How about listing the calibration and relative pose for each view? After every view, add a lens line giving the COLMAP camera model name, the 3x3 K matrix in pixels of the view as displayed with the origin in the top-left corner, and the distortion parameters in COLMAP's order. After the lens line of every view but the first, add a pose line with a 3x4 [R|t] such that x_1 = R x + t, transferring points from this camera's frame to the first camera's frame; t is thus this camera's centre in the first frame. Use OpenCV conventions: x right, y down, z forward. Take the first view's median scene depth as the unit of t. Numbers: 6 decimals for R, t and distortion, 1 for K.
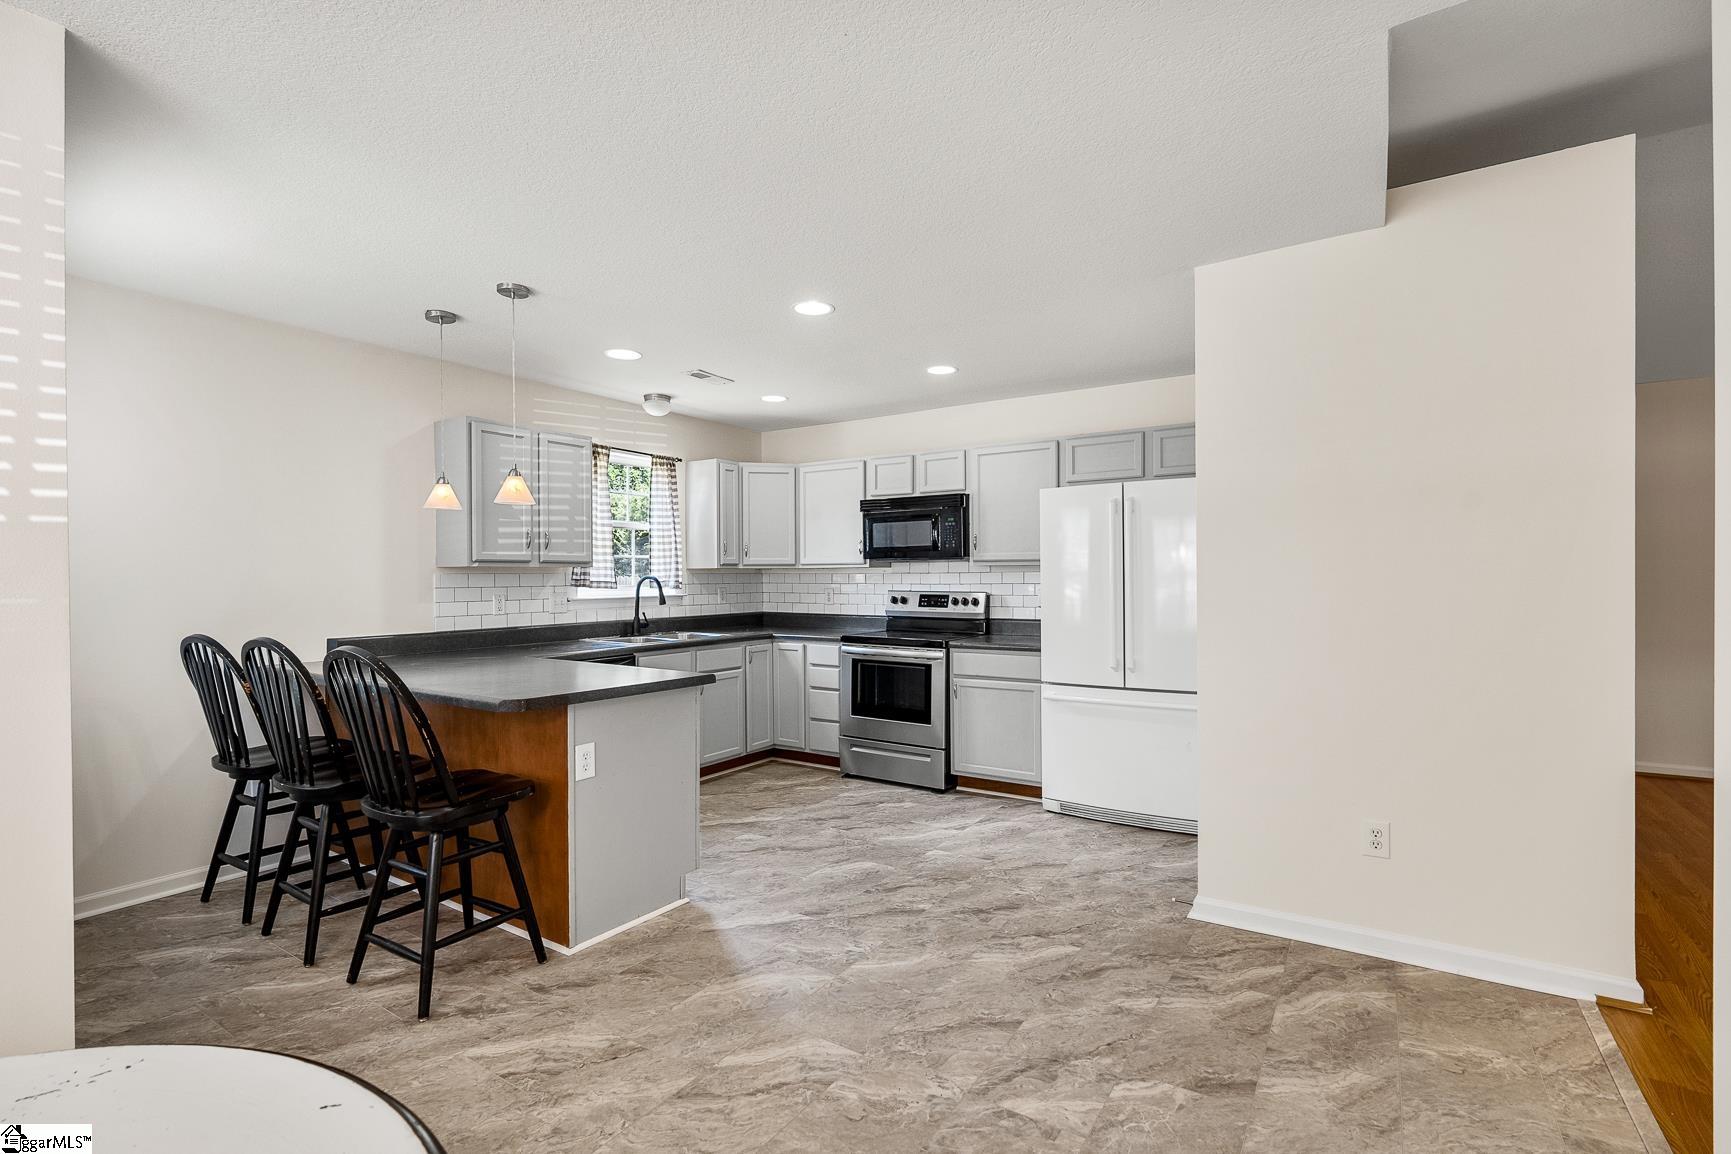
lens RADIAL K [[785.4, 0, 872.5], [0, 785.4, 583.7], [0, 0, 1]] dist [-0.012050, 0.004500]
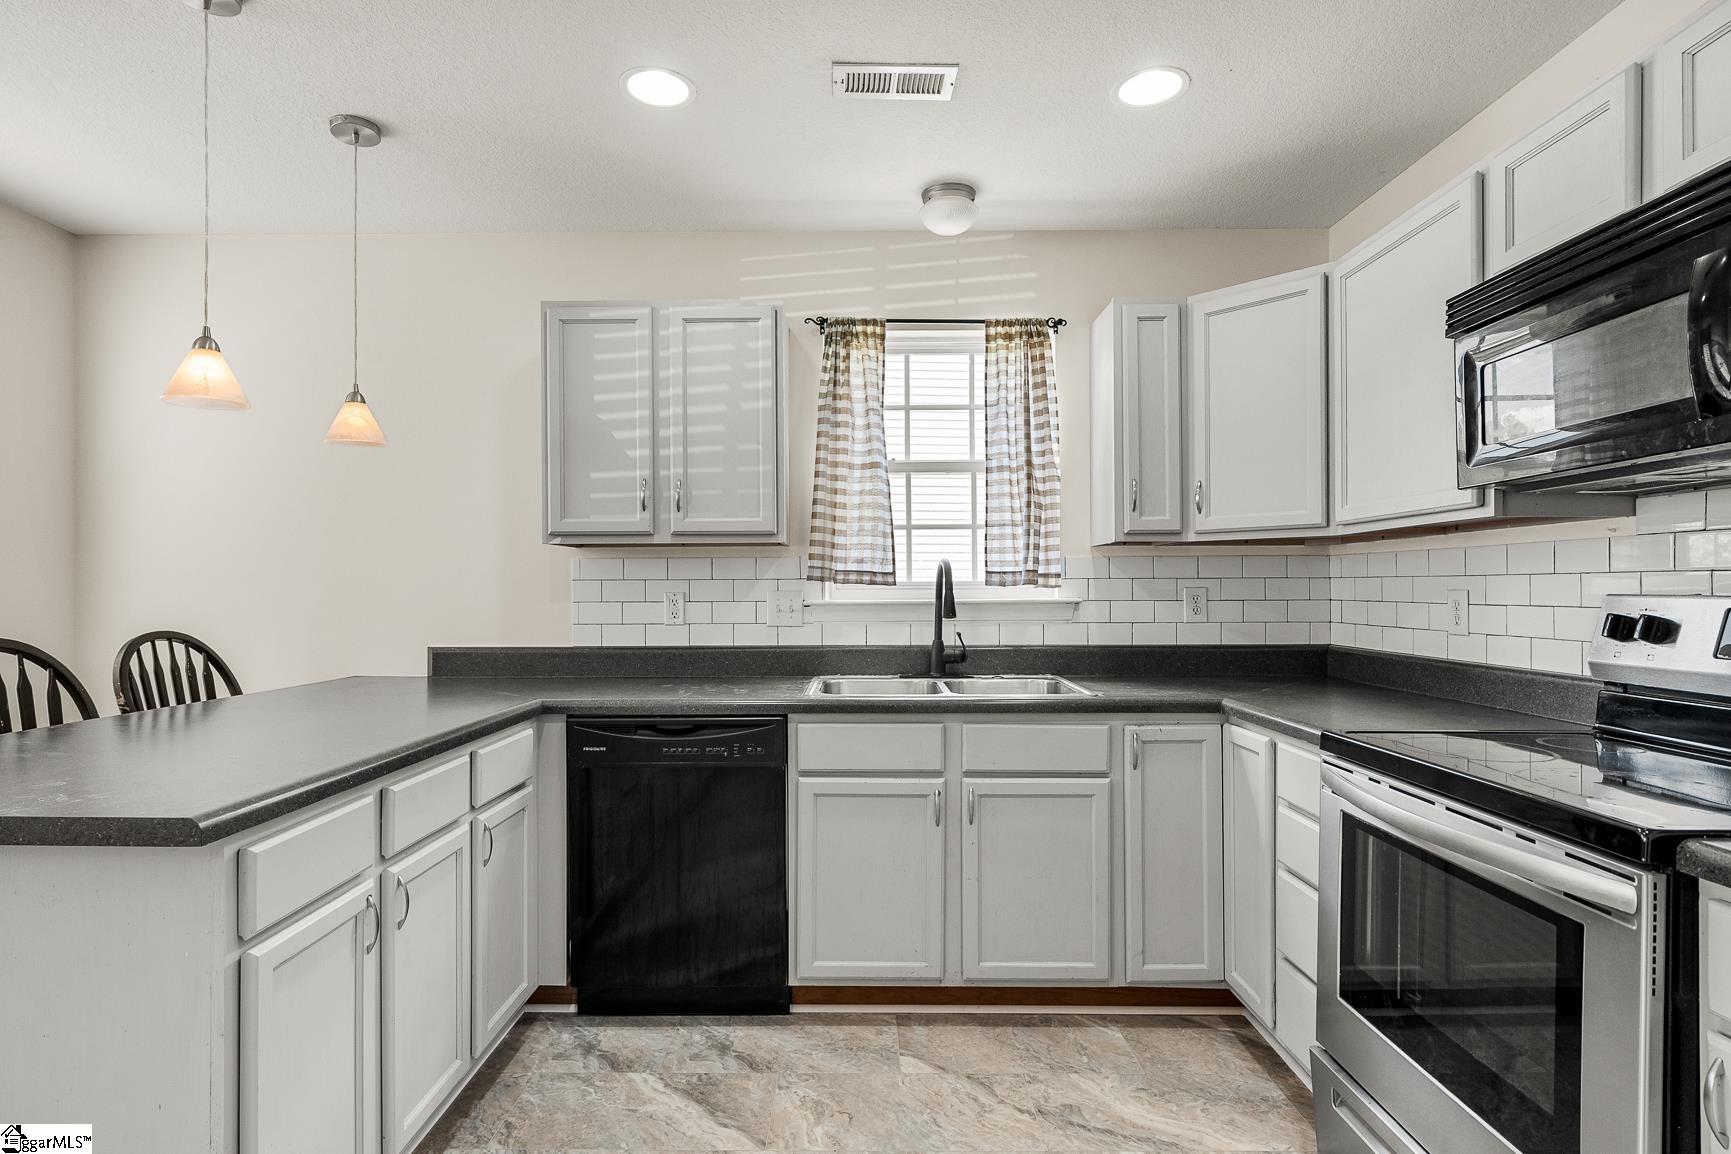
lens RADIAL K [[882.8, 0, 863.2], [0, 882.8, 587.6], [0, 0, 1]] dist [-0.004060, -0.000636]
pose [[0.534161, 0.001184, -0.845382, 0.188946], [-0.008552, 0.999955, -0.004003, 0.012291], [0.845340, 0.009368, 0.534147, 0.756688]]
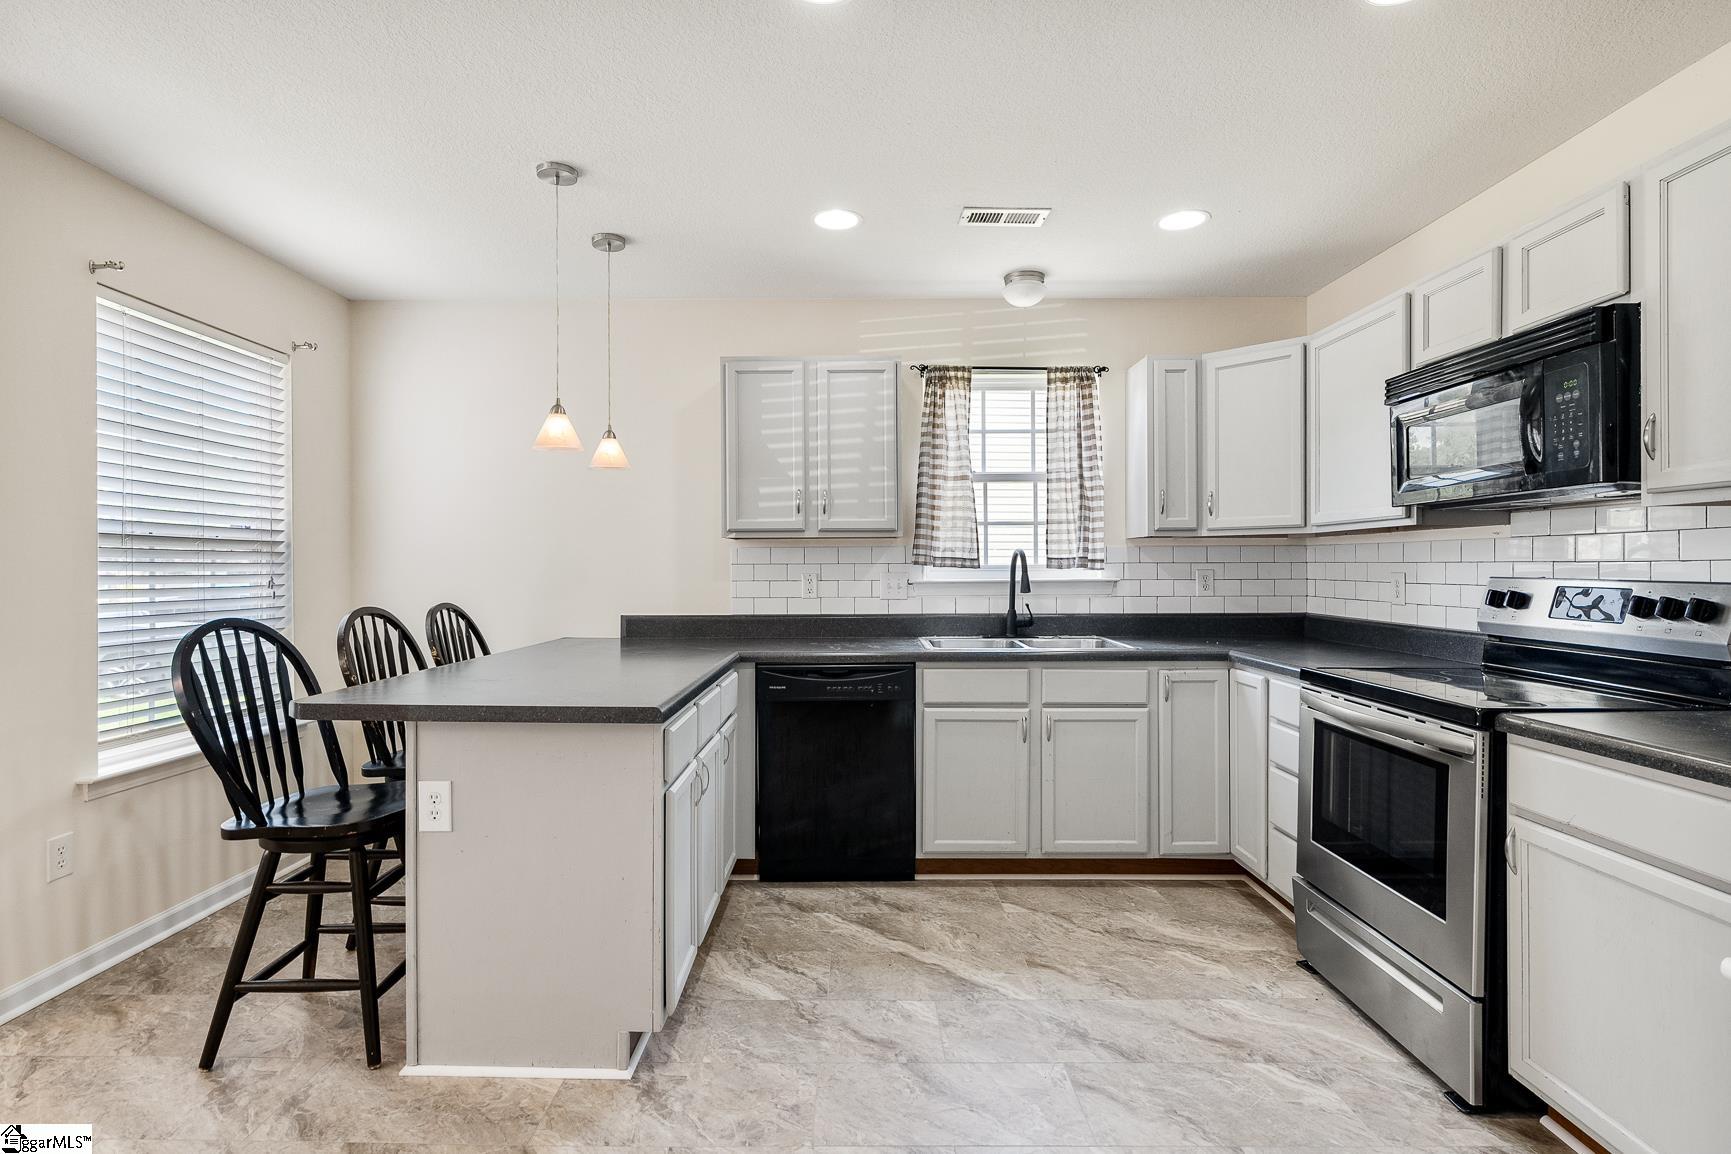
lens RADIAL K [[851.3, 0, 862.2], [0, 851.3, 570.7], [0, 0, 1]] dist [-0.007569, 0.001990]
pose [[0.537751, 0.007239, -0.843073, 0.293666], [-0.008615, 0.999958, 0.003091, 0.008373], [0.843060, 0.005600, 0.537790, 0.574809]]
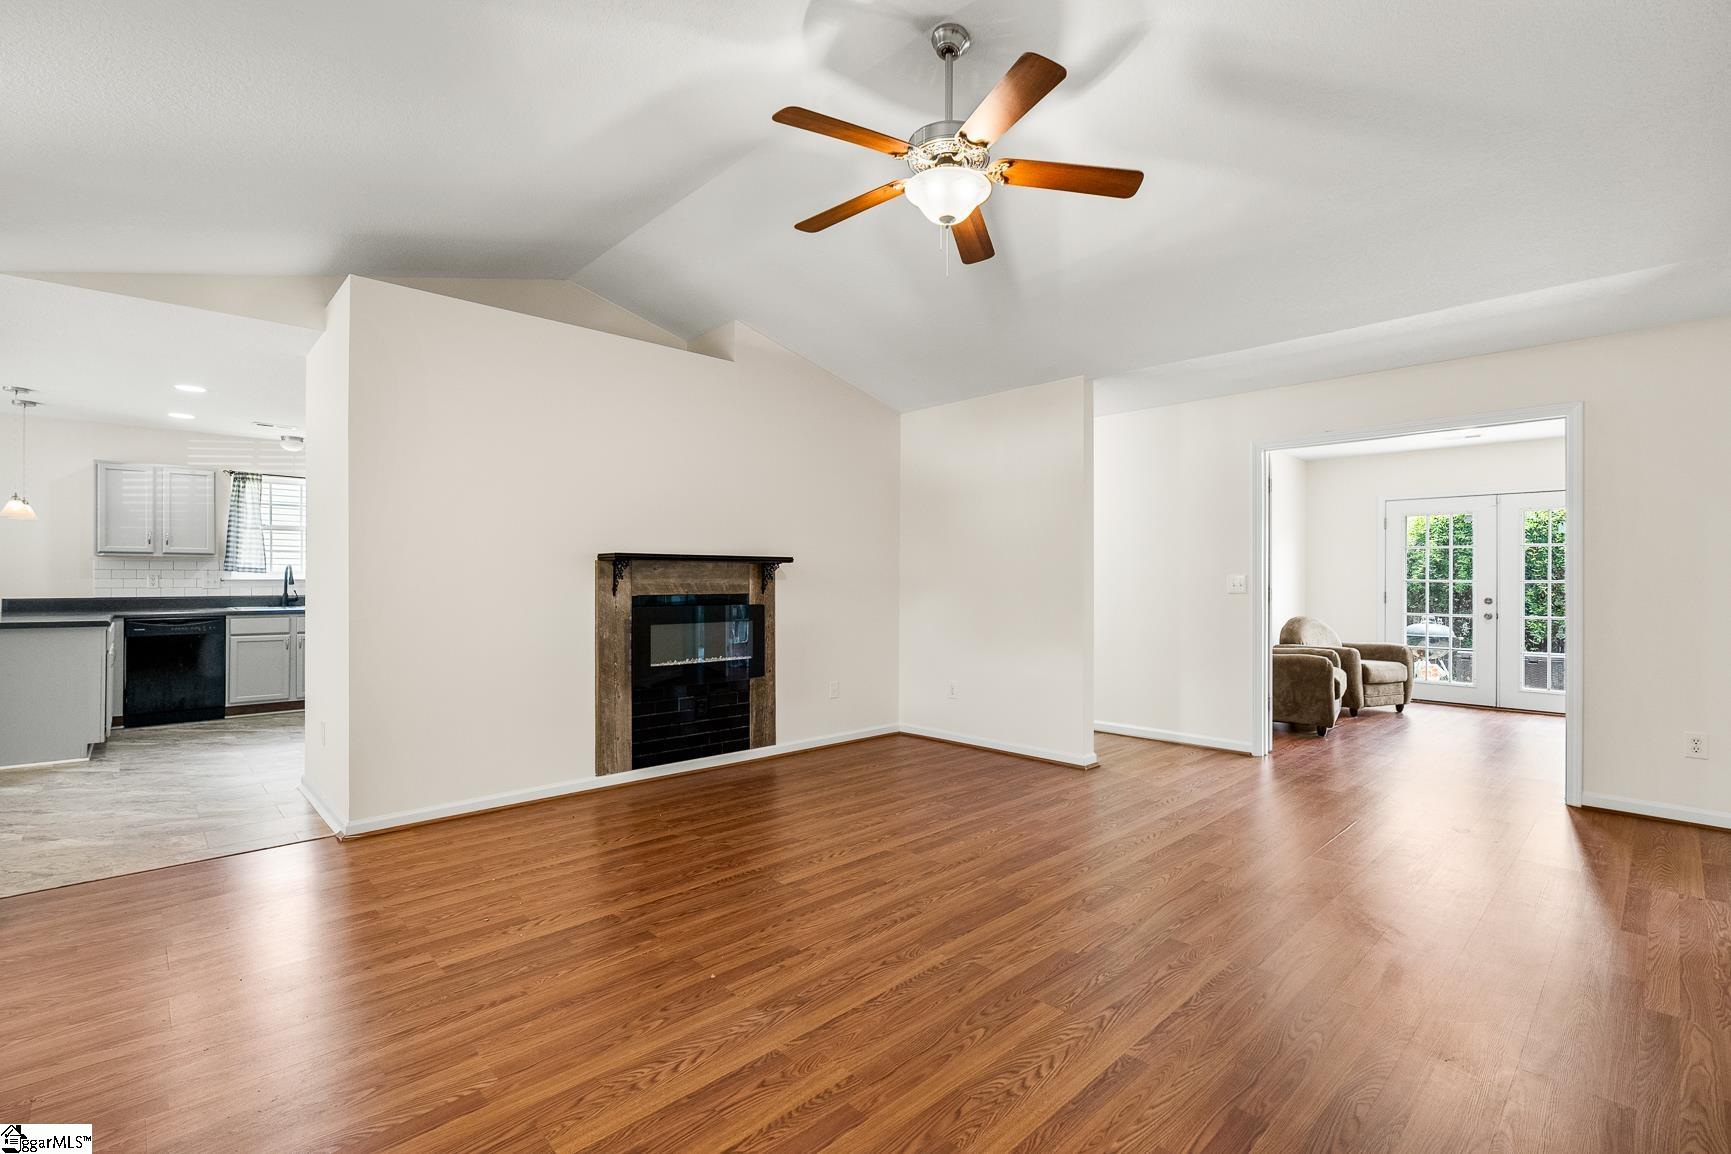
lens RADIAL K [[785.4, 0, 876.5], [0, 785.4, 580.7], [0, 0, 1]] dist [-0.012050, 0.004500]
pose [[0.969858, 0.009614, -0.243480, 1.249821], [-0.011654, 0.999908, -0.006942, 0.019435], [0.243391, 0.009570, 0.969881, -0.121982]]
